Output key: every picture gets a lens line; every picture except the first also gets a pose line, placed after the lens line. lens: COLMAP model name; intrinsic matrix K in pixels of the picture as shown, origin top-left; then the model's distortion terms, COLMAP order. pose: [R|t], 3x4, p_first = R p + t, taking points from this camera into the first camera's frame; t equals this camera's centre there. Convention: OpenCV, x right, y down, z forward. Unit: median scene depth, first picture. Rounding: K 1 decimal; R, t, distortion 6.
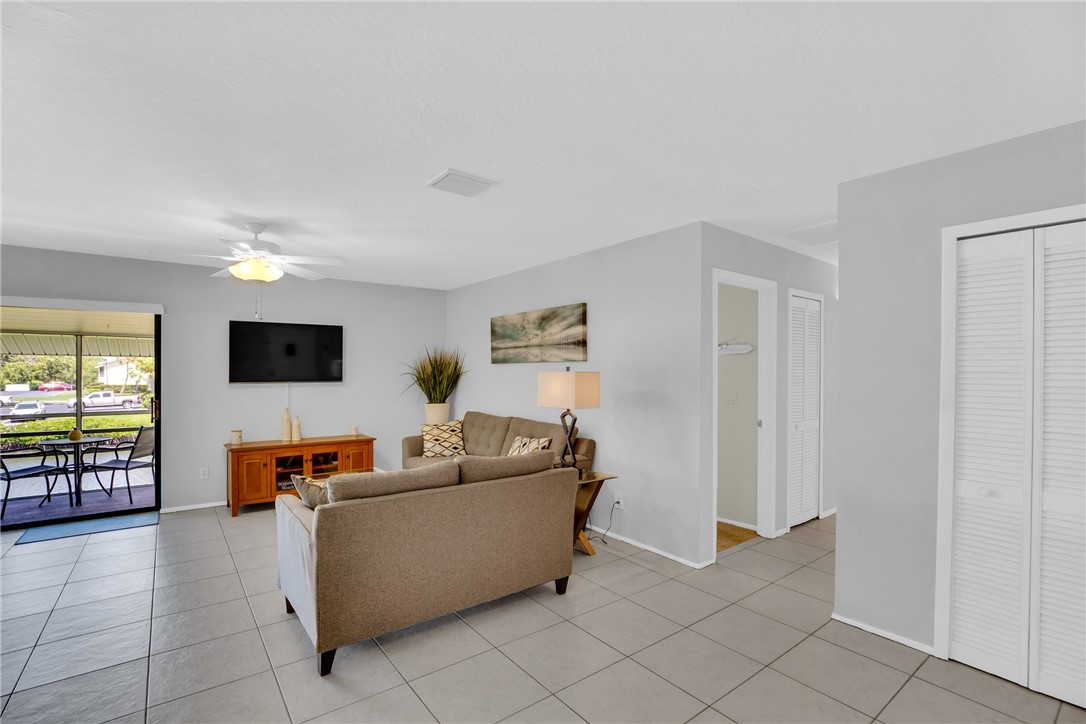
lens RADIAL K [[499.5, 0, 552.9], [0, 499.5, 370.0], [0, 0, 1]] dist [-0.047221, 0.014942]
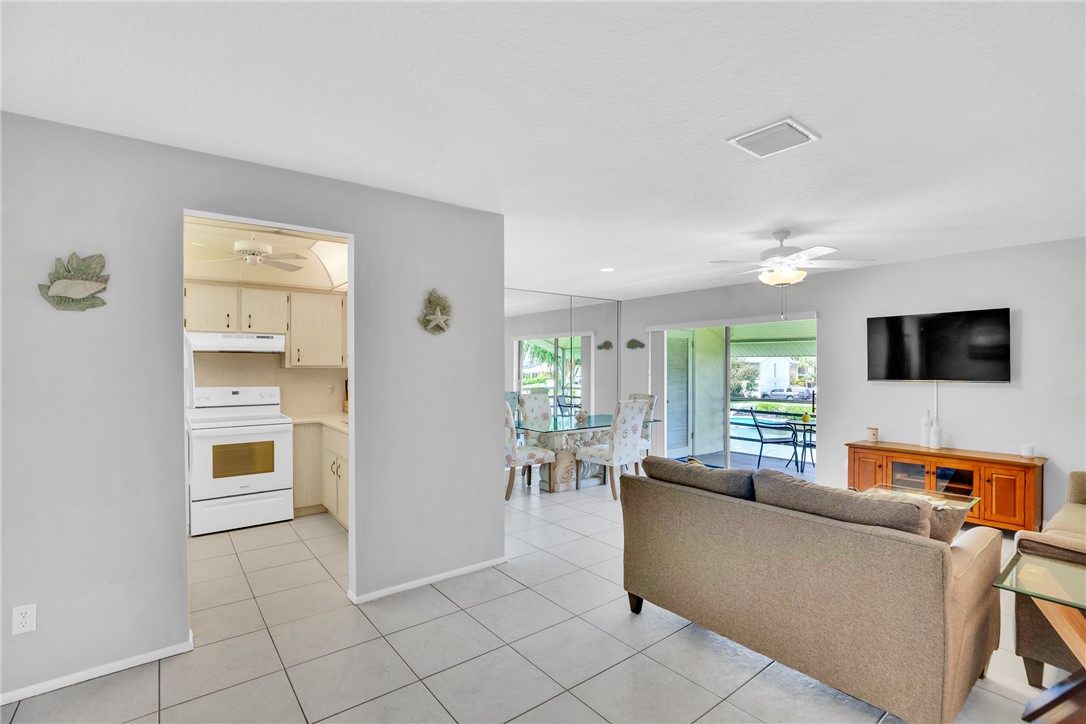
lens RADIAL K [[499.5, 0, 552.9], [0, 499.5, 370.0], [0, 0, 1]] dist [-0.047221, 0.014942]
pose [[0.004672, 0.001515, -0.999988, 0.335705], [0.002555, 0.999996, 0.001527, 0.003170], [0.999986, -0.002562, 0.004669, 0.338371]]
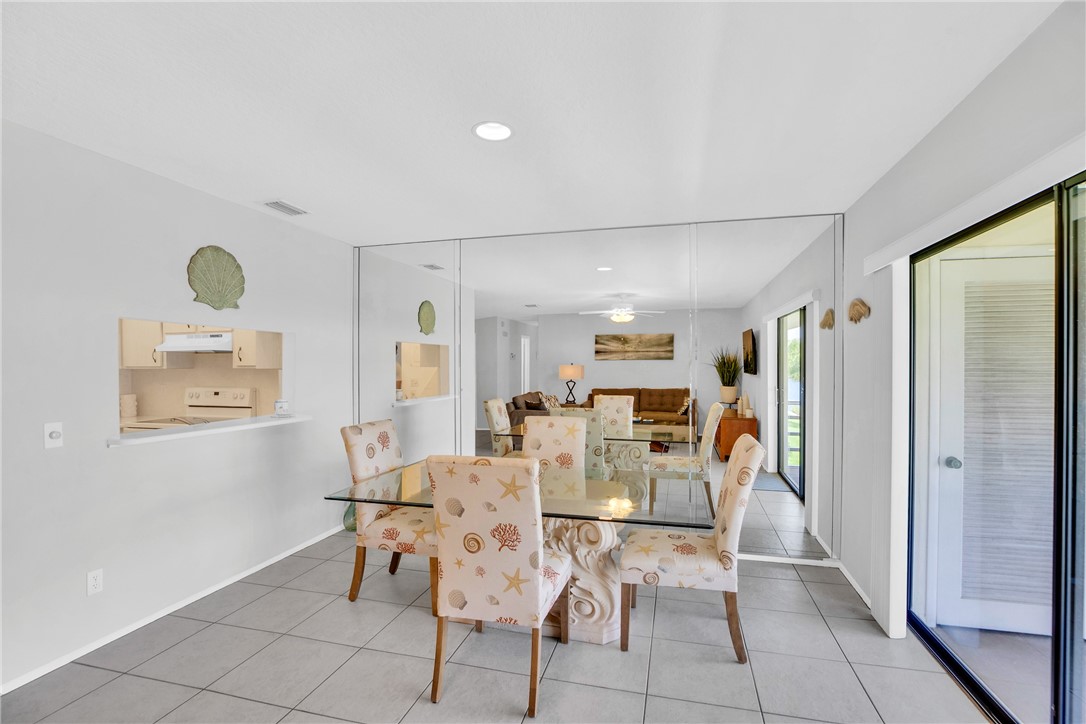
lens RADIAL K [[499.5, 0, 552.9], [0, 499.5, 370.0], [0, 0, 1]] dist [-0.047221, 0.014942]
pose [[-0.792665, 0.003930, -0.609644, -0.501065], [0.000919, 0.999986, 0.005252, -0.001502], [0.609656, 0.003602, -0.792658, 0.837290]]
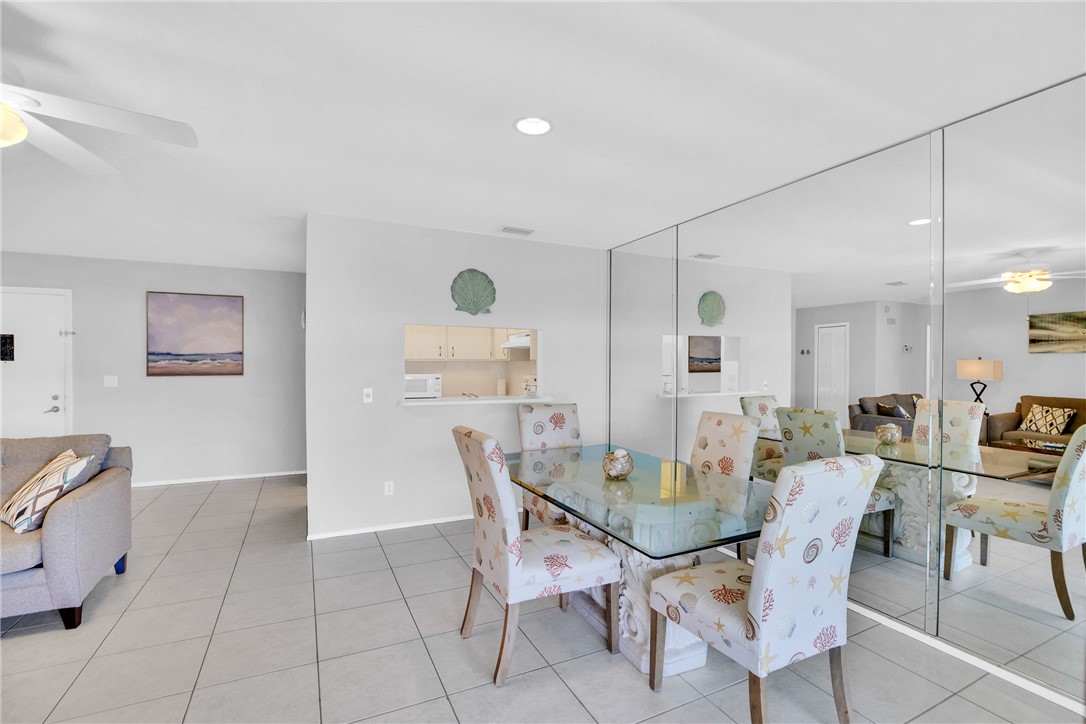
lens RADIAL K [[499.5, 0, 552.9], [0, 499.5, 370.0], [0, 0, 1]] dist [-0.047221, 0.014942]
pose [[-0.979830, -0.008195, 0.199665, -0.838061], [-0.006095, 0.999919, 0.011131, 0.009689], [-0.199740, 0.009689, -0.979801, 0.905768]]
